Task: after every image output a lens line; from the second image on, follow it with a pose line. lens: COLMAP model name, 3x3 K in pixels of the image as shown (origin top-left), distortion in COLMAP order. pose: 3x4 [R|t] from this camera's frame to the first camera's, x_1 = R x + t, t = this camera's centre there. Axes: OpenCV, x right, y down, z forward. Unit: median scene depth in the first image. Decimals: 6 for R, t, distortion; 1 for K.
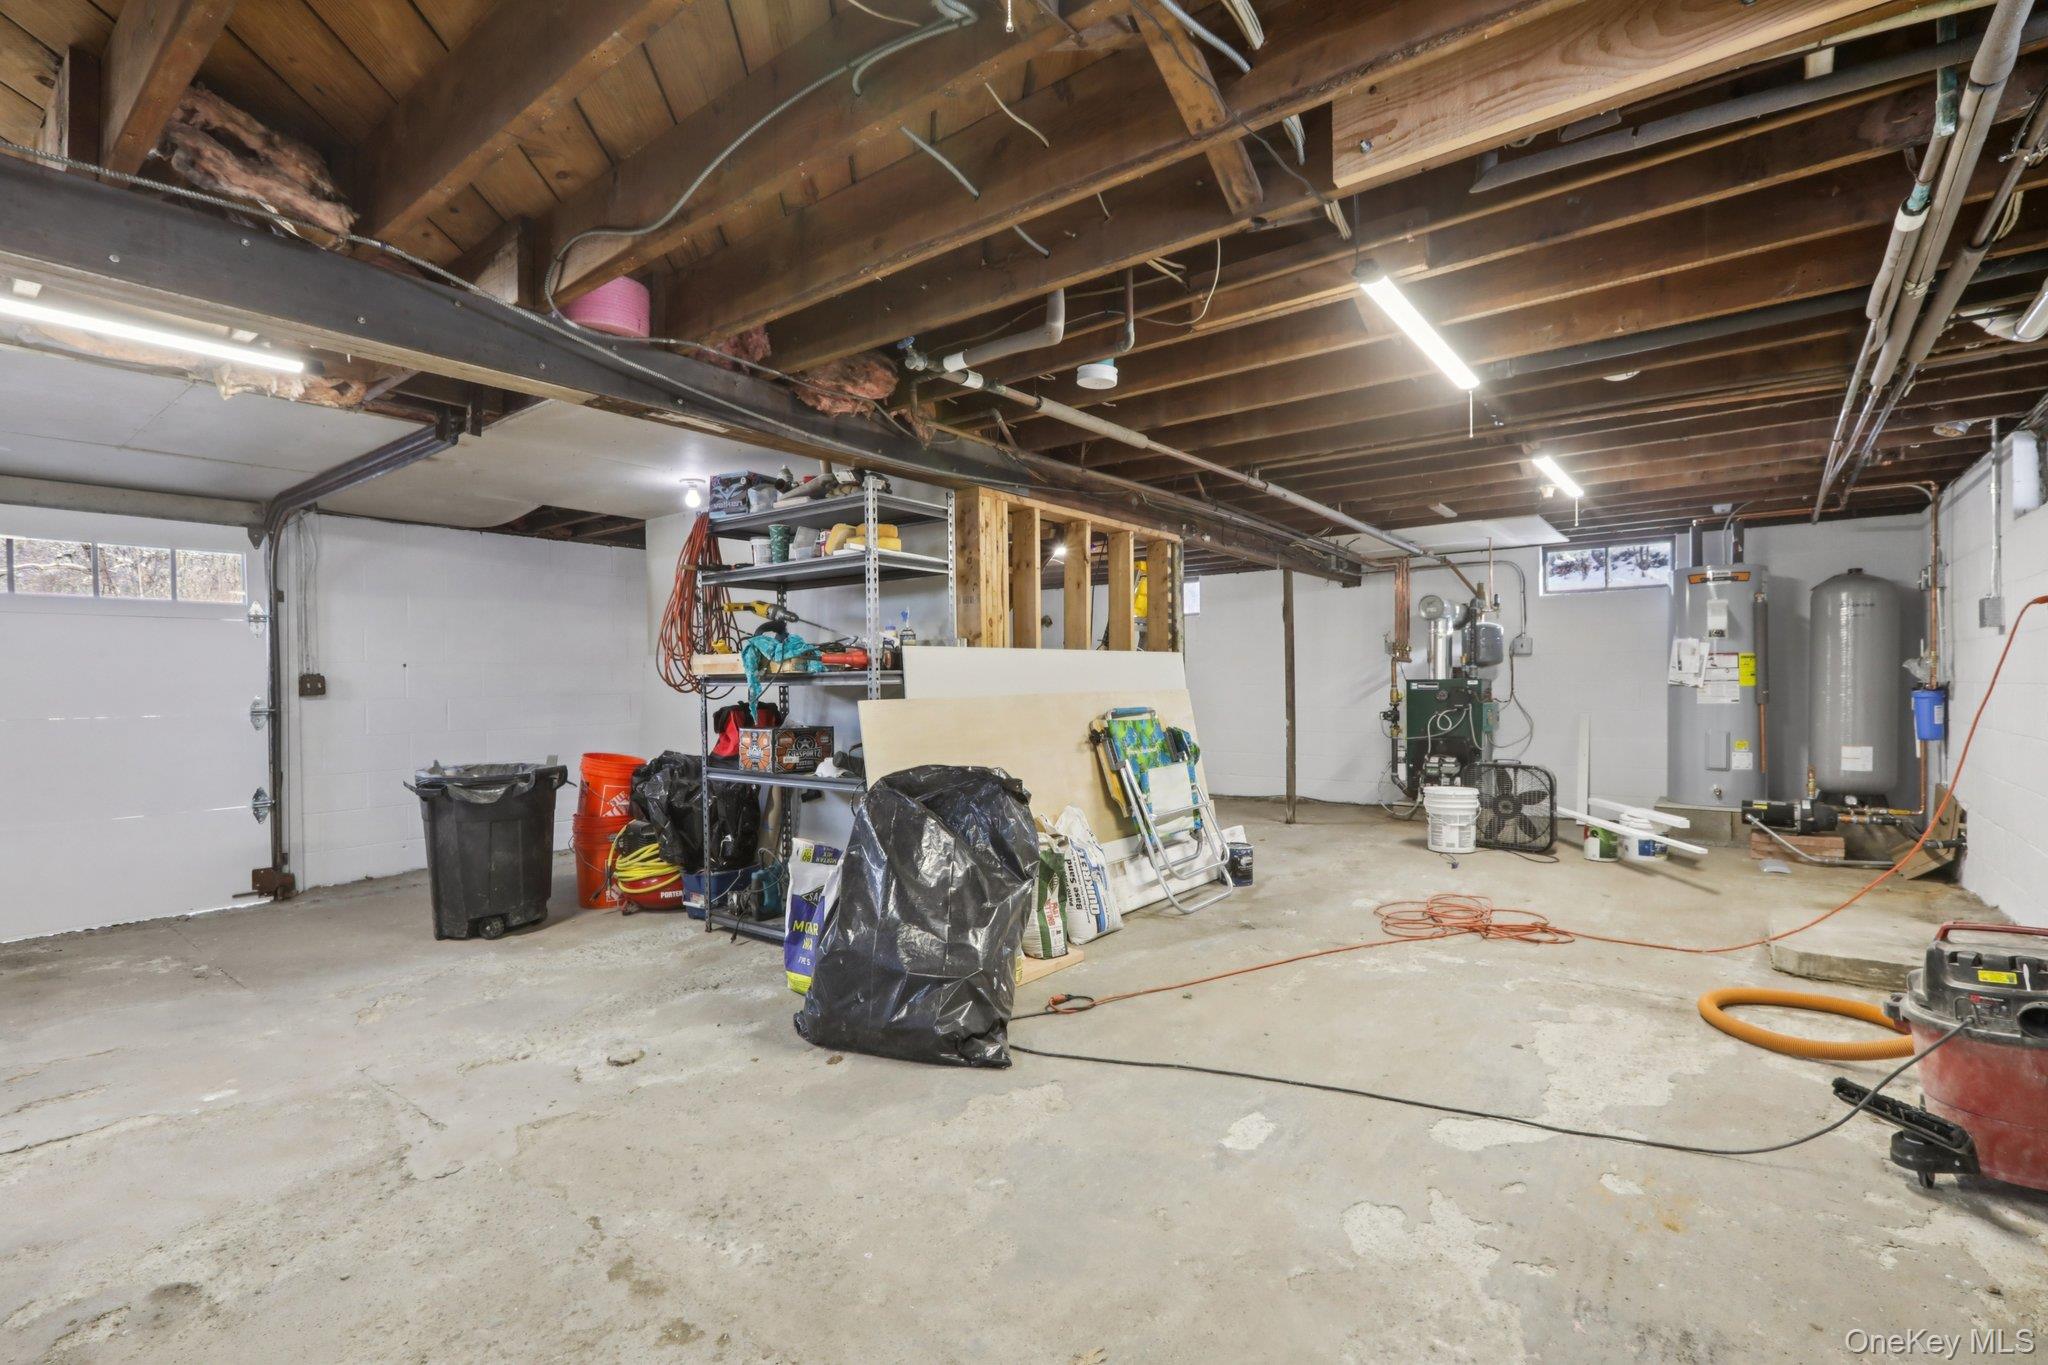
lens RADIAL K [[919.2, 0, 1017.0], [0, 919.2, 701.7], [0, 0, 1]] dist [-0.003474, 0.003410]
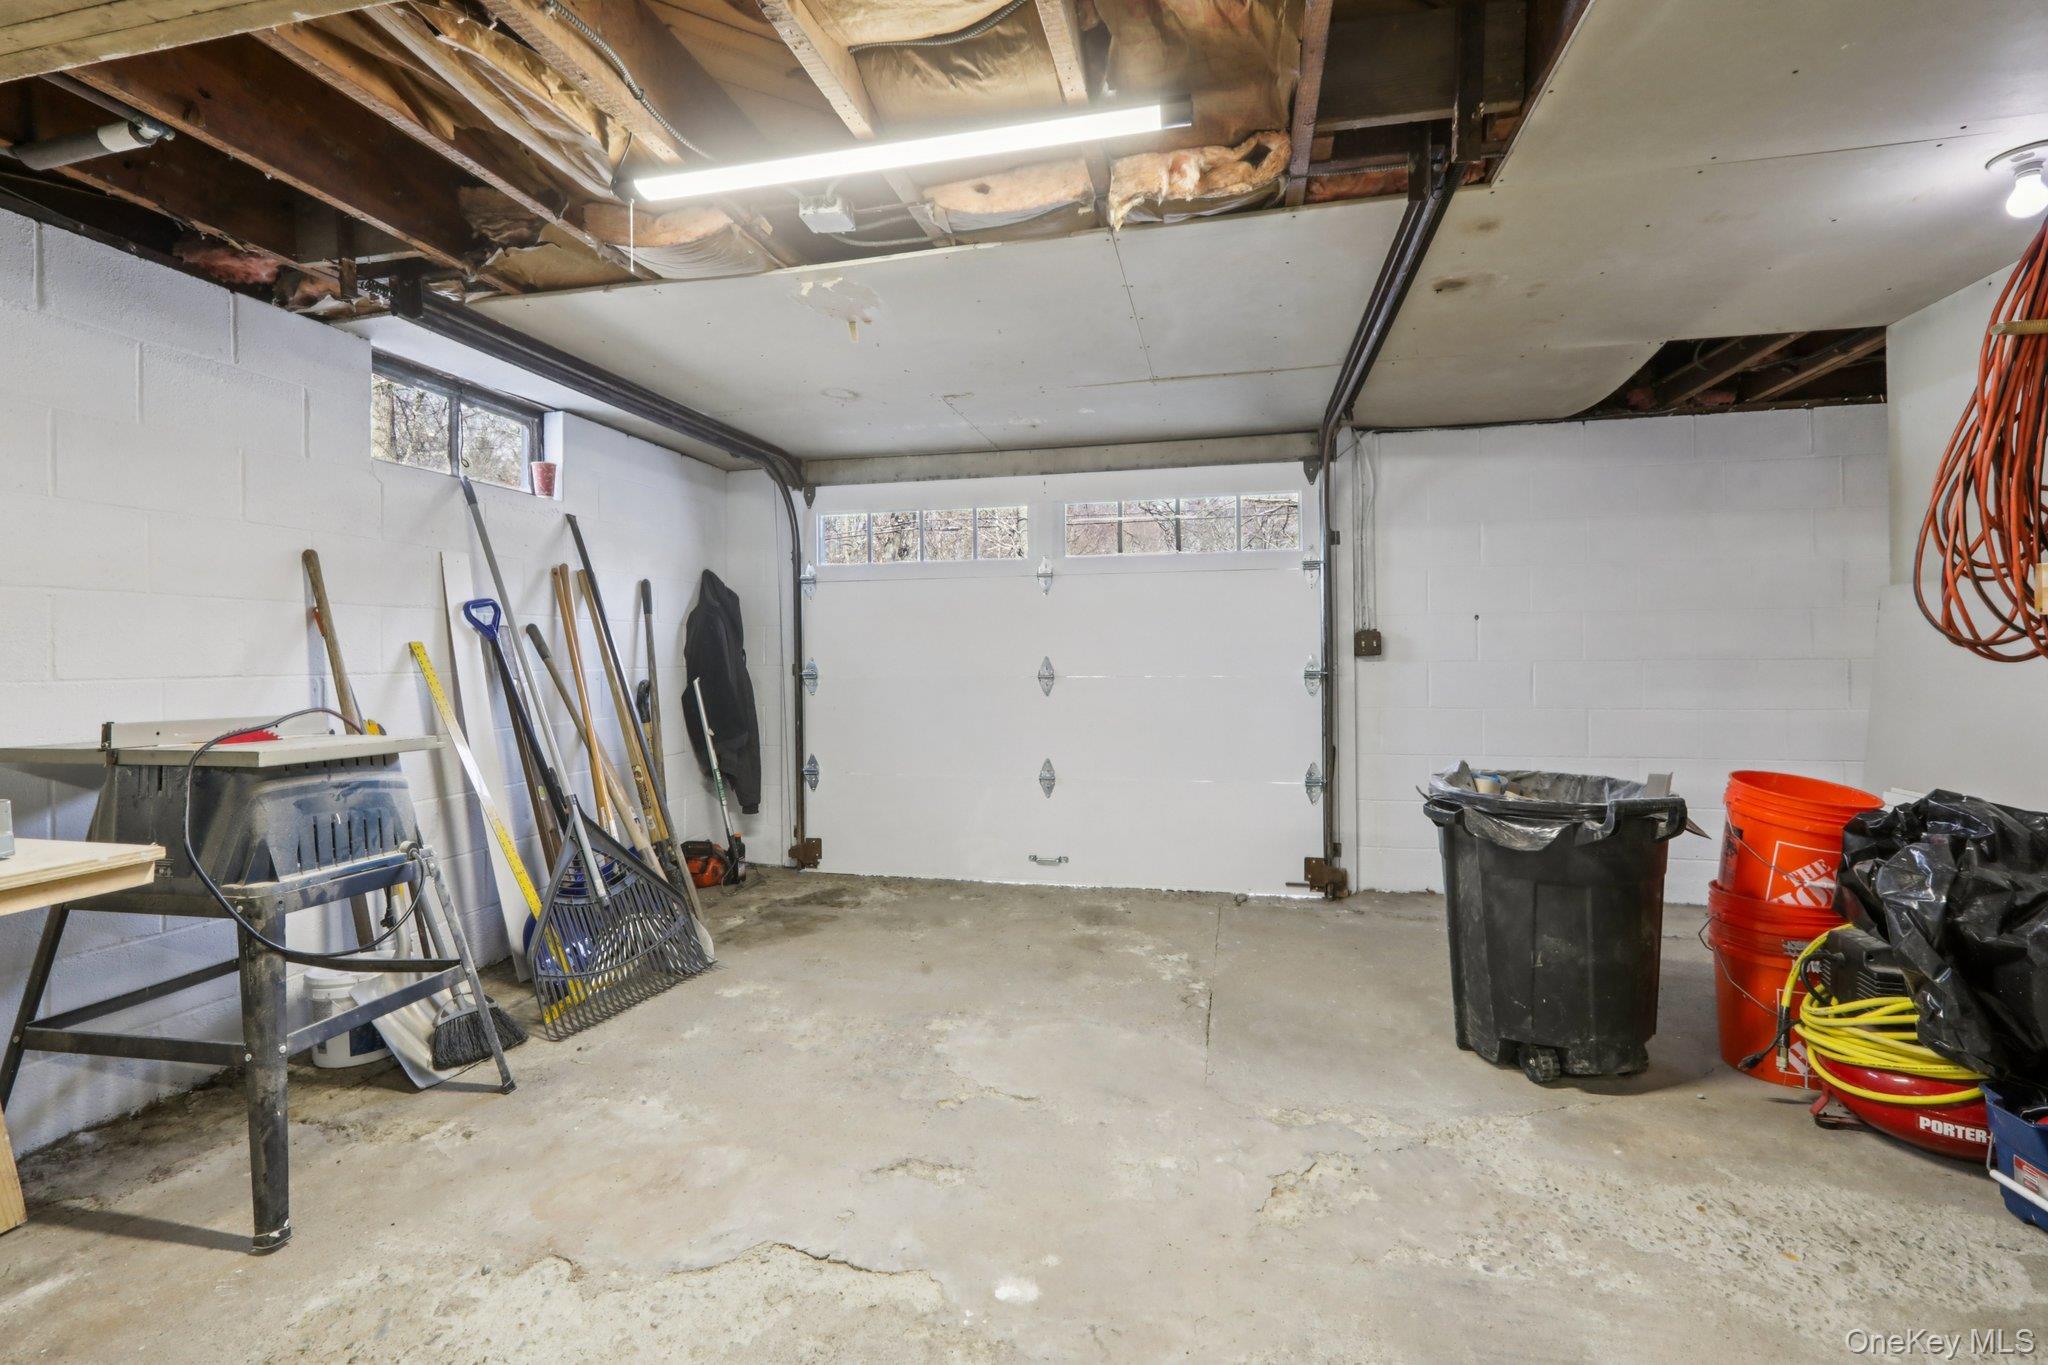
lens RADIAL K [[919.2, 0, 1031.0], [0, 919.2, 645.0], [0, 0, 1]] dist [-0.003474, 0.003410]
pose [[0.422090, 0.001398, -0.906553, -0.178582], [-0.017089, 0.999833, -0.006415, -0.007316], [0.906393, 0.018200, 0.422044, 0.449467]]
